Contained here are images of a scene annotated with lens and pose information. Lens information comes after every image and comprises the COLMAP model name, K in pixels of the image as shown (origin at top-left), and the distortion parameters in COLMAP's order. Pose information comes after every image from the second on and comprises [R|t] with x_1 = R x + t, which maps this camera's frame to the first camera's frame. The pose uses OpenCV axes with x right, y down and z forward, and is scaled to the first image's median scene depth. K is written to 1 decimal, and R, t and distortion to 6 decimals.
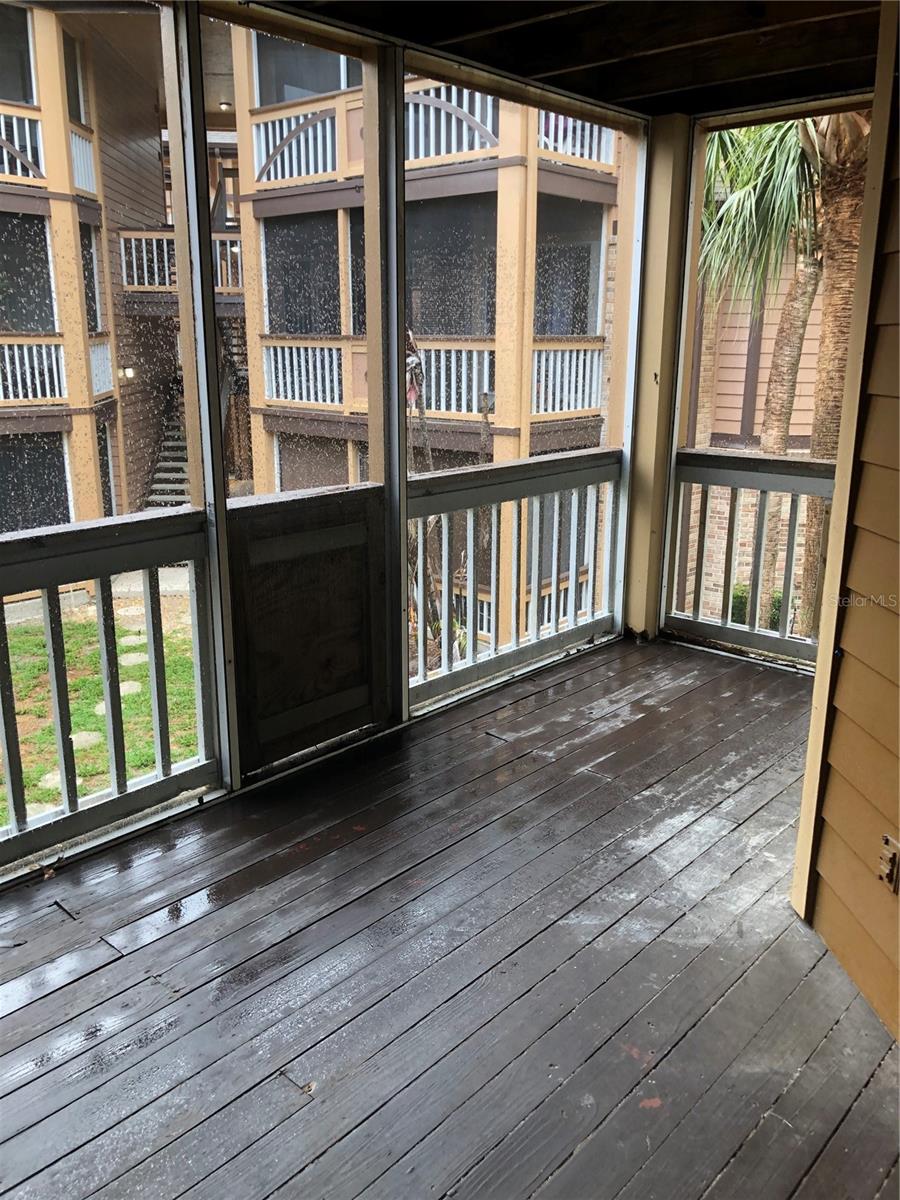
lens RADIAL K [[982.5, 0, 448.8], [0, 982.5, 600.7], [0, 0, 1]] dist [0.032237, -0.040357]
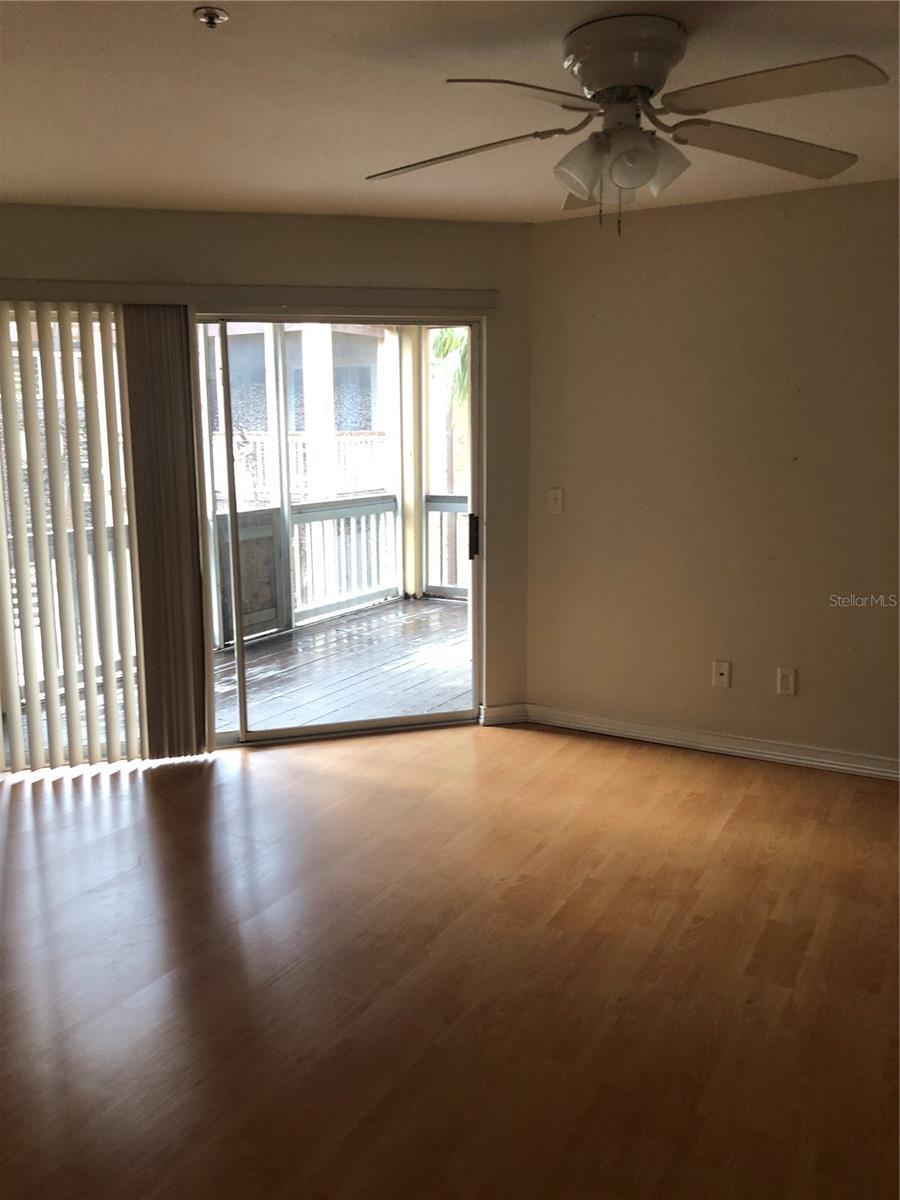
lens RADIAL K [[982.5, 0, 433.7], [0, 982.5, 609.8], [0, 0, 1]] dist [0.032237, -0.040357]
pose [[0.980560, -0.048898, 0.190028, -0.113274], [0.063820, 0.995273, -0.073209, 0.198166], [-0.185550, 0.083913, 0.979045, -0.781885]]
